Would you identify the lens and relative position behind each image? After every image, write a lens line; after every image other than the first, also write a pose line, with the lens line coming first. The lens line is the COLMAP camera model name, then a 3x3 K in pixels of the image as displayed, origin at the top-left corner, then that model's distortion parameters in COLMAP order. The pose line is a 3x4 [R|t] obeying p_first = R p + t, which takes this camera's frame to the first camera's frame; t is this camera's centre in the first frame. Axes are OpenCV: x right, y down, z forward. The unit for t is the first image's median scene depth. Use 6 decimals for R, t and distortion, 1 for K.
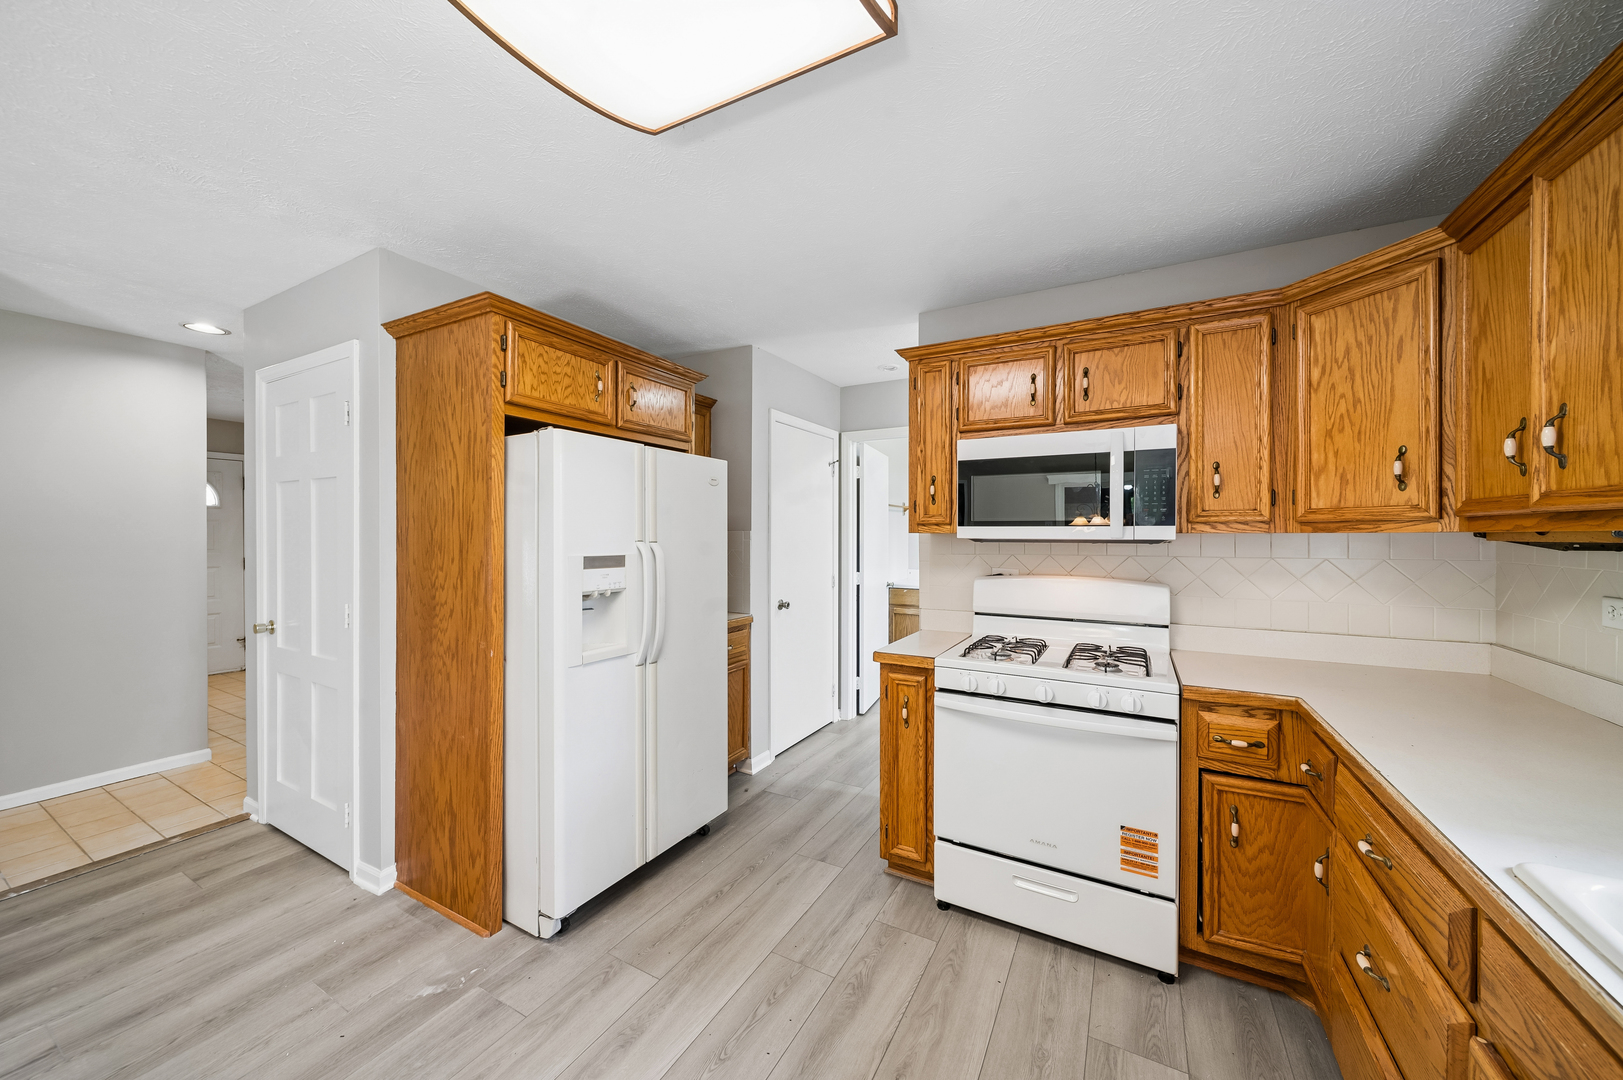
lens RADIAL K [[573.6, 0, 818.1], [0, 573.6, 537.4], [0, 0, 1]] dist [-0.002520, -0.001155]
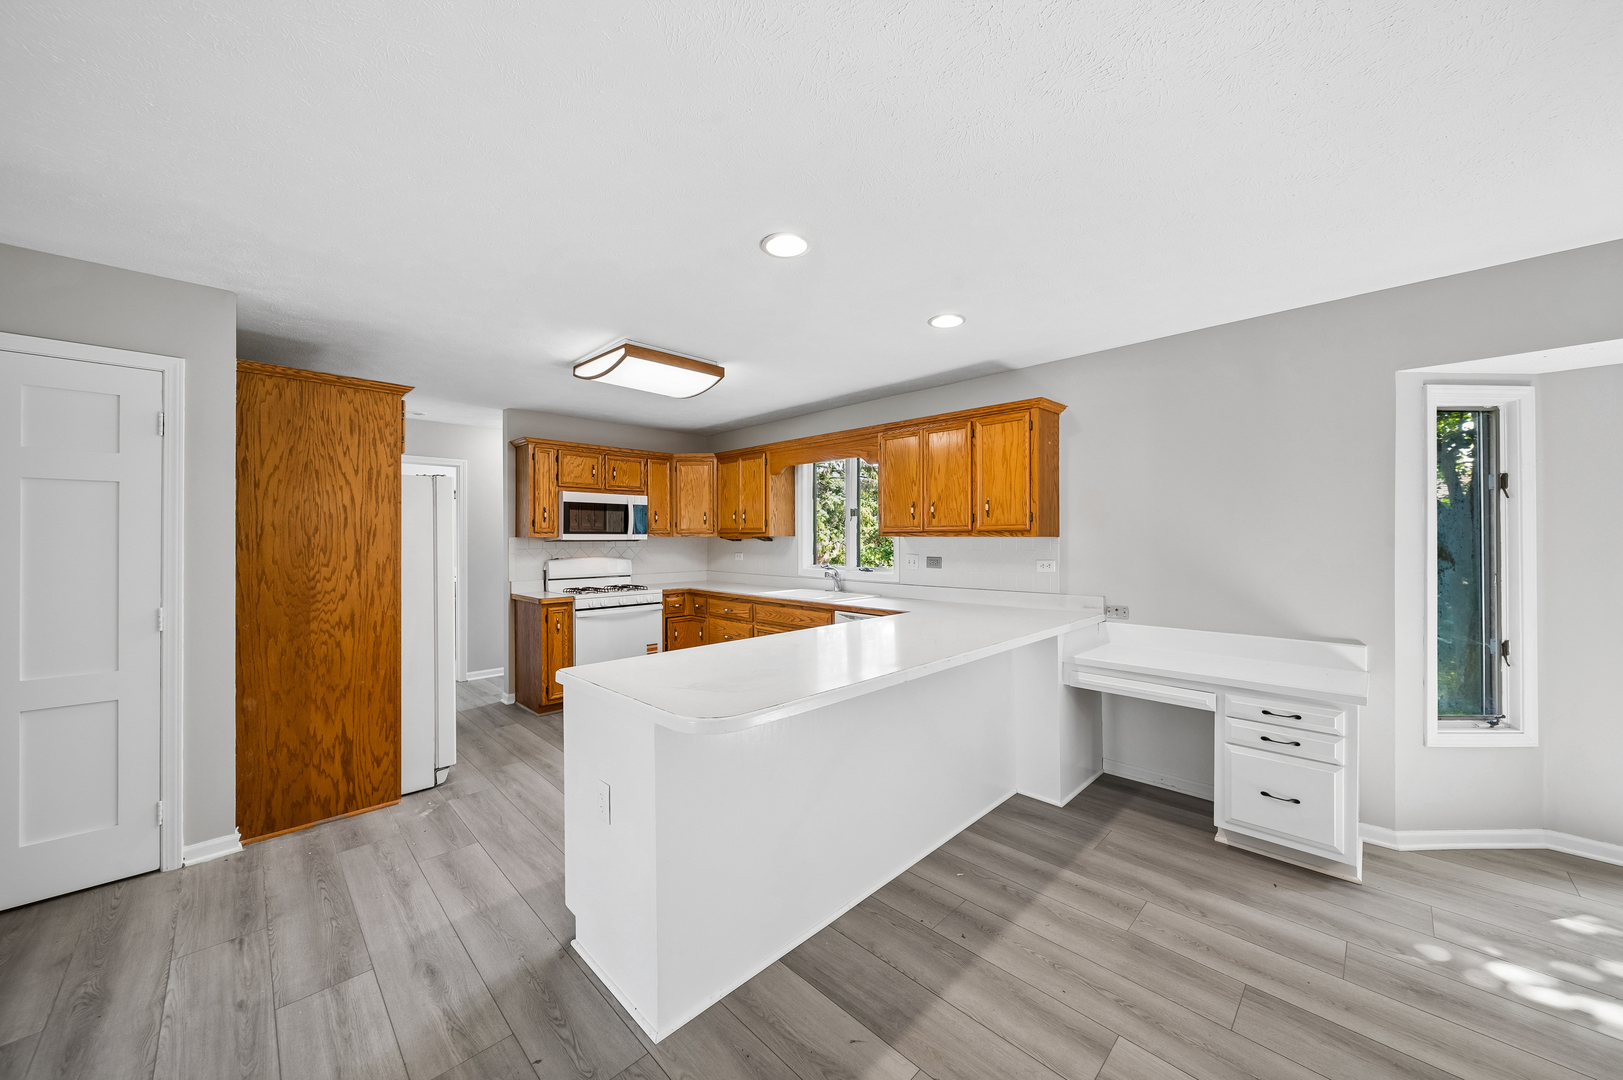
lens RADIAL K [[573.6, 0, 813.8], [0, 573.6, 537.0], [0, 0, 1]] dist [-0.002520, -0.001155]
pose [[0.283199, -0.002872, 0.959057, -1.687789], [0.008046, 0.999967, 0.000618, -0.003213], [-0.959027, 0.007542, 0.283213, -0.486439]]
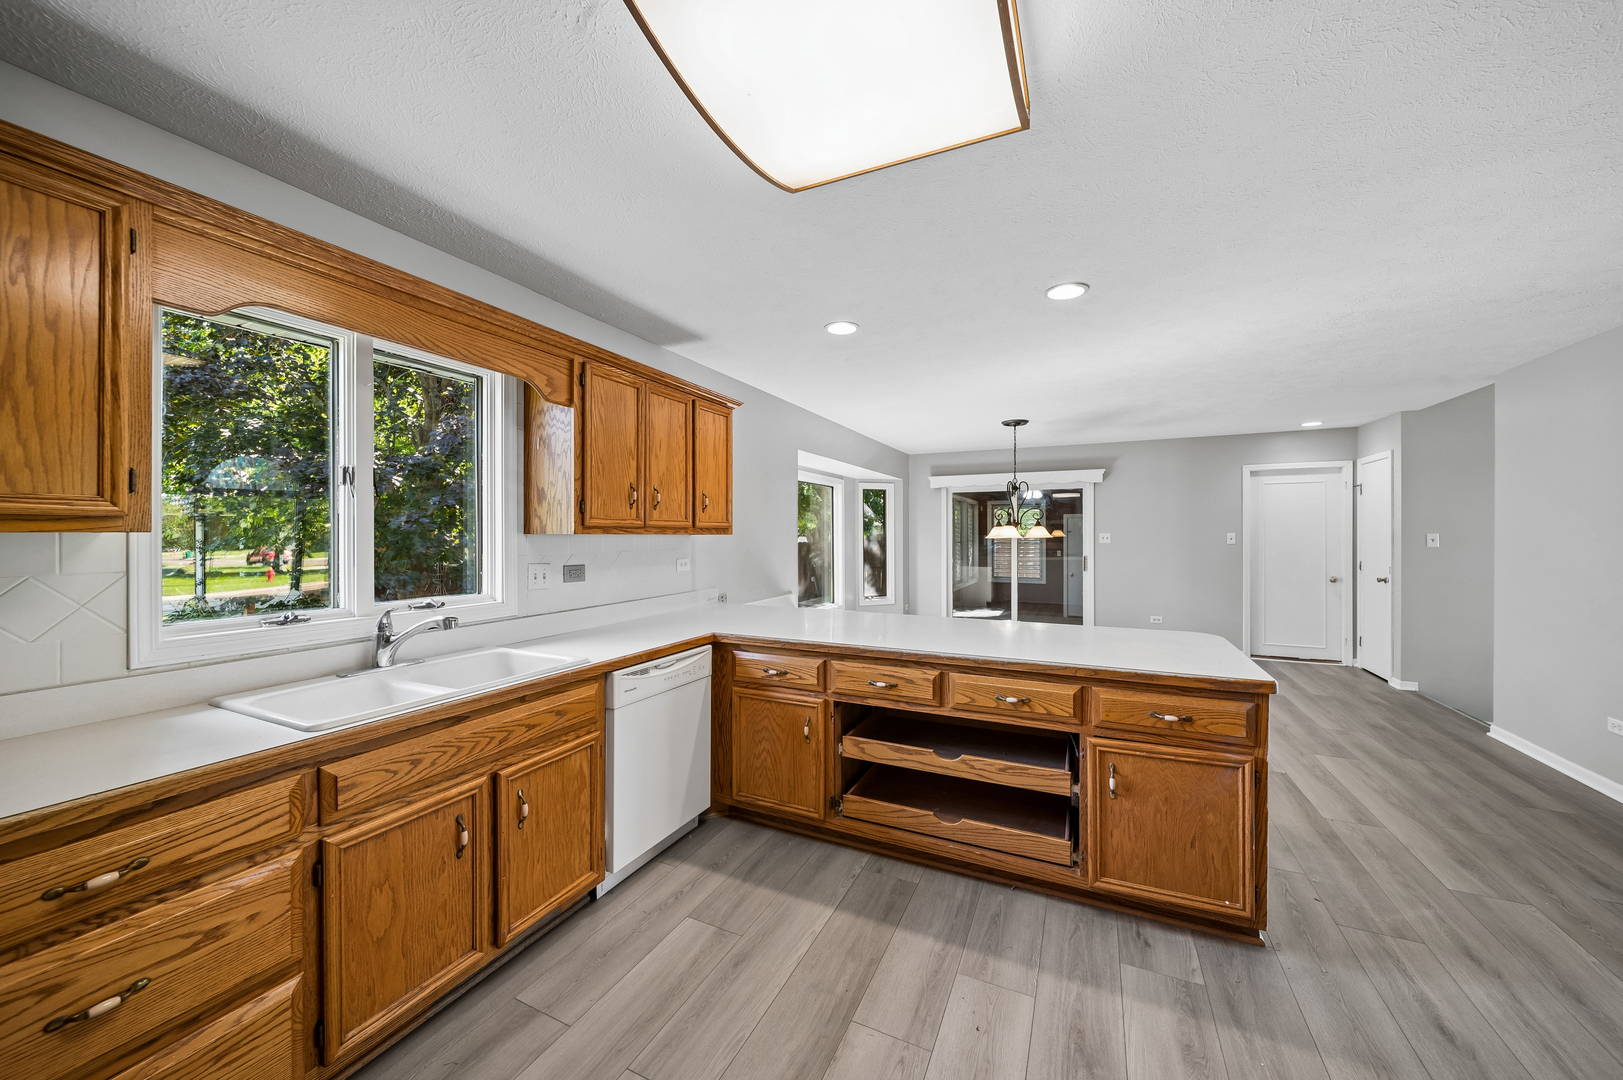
lens RADIAL K [[573.6, 0, 818.6], [0, 573.6, 532.7], [0, 0, 1]] dist [-0.002520, -0.001155]
pose [[-0.998563, -0.000670, -0.053588, -0.074104], [-0.000779, 0.999998, 0.002027, -0.007052], [0.053587, 0.002066, -0.998561, 1.105639]]
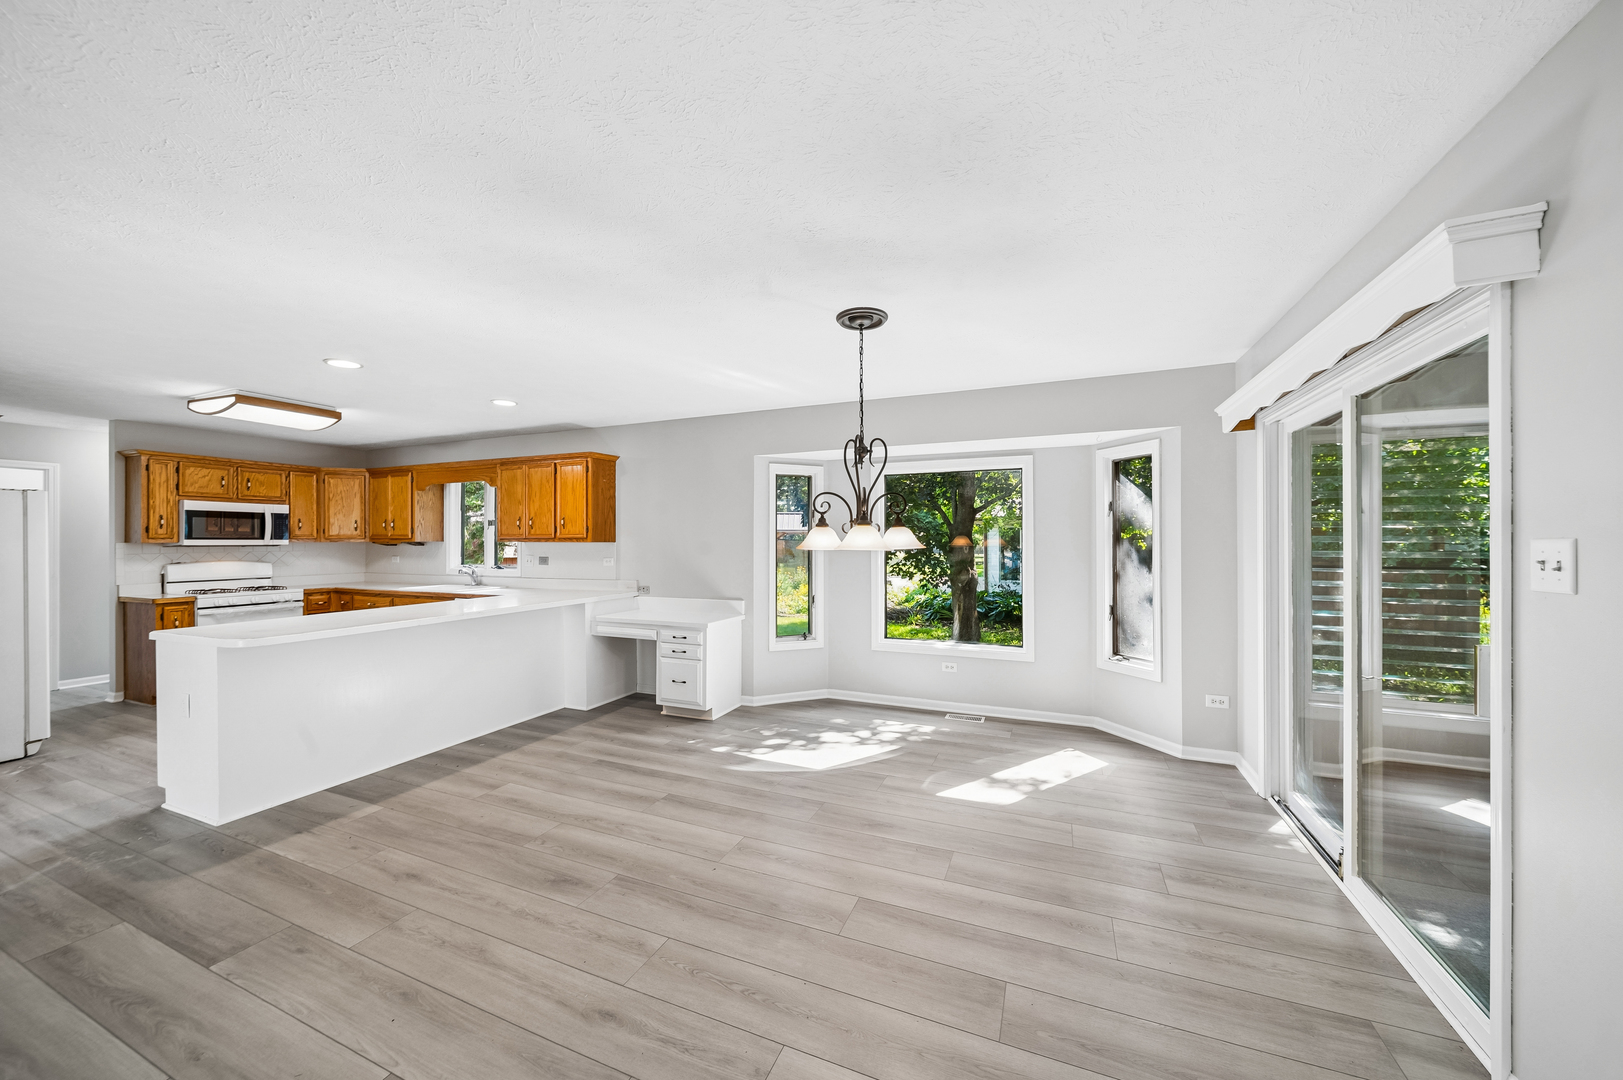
lens RADIAL K [[573.6, 0, 816.6], [0, 573.6, 539.3], [0, 0, 1]] dist [-0.002520, -0.001155]
pose [[-0.102954, 0.000213, 0.994686, -2.541428], [0.007549, 0.999971, 0.000567, -0.004312], [-0.994657, 0.007567, -0.102953, -1.373575]]
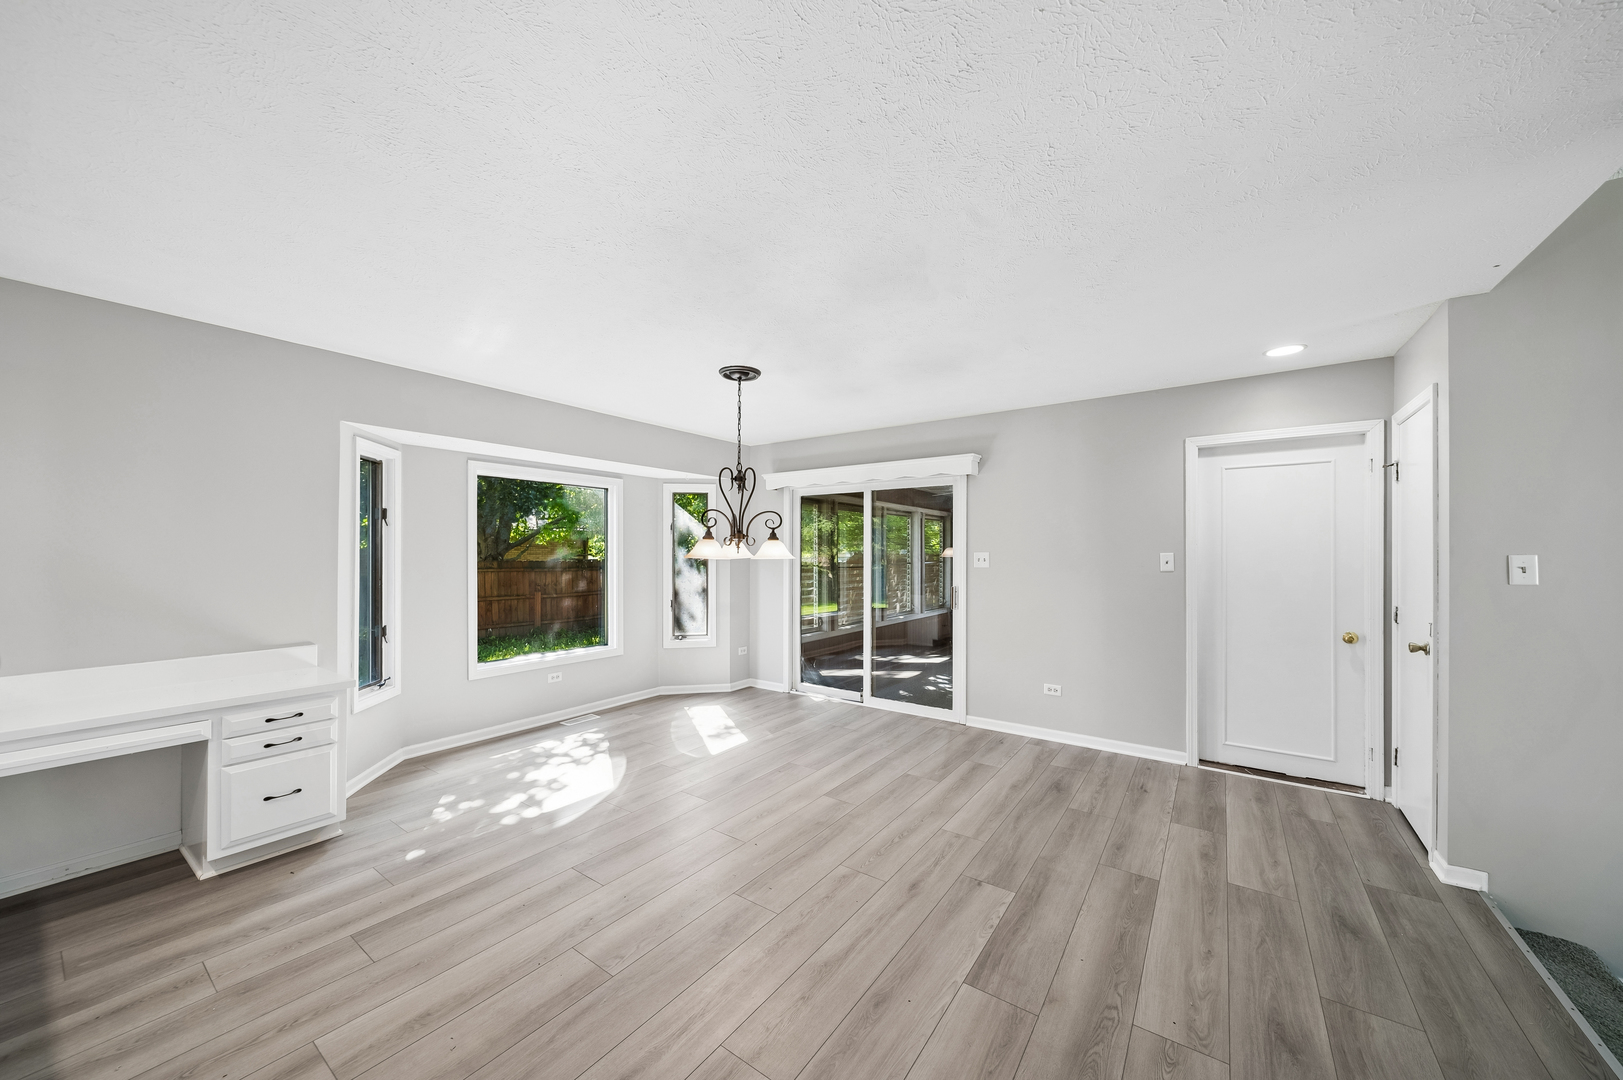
lens RADIAL K [[573.6, 0, 818.2], [0, 573.6, 545.8], [0, 0, 1]] dist [-0.002520, -0.001155]
pose [[-0.993493, -0.003120, 0.113850, -1.610739], [-0.003700, 0.999981, -0.004885, -0.008433], [-0.113832, -0.005275, -0.993486, 0.059091]]
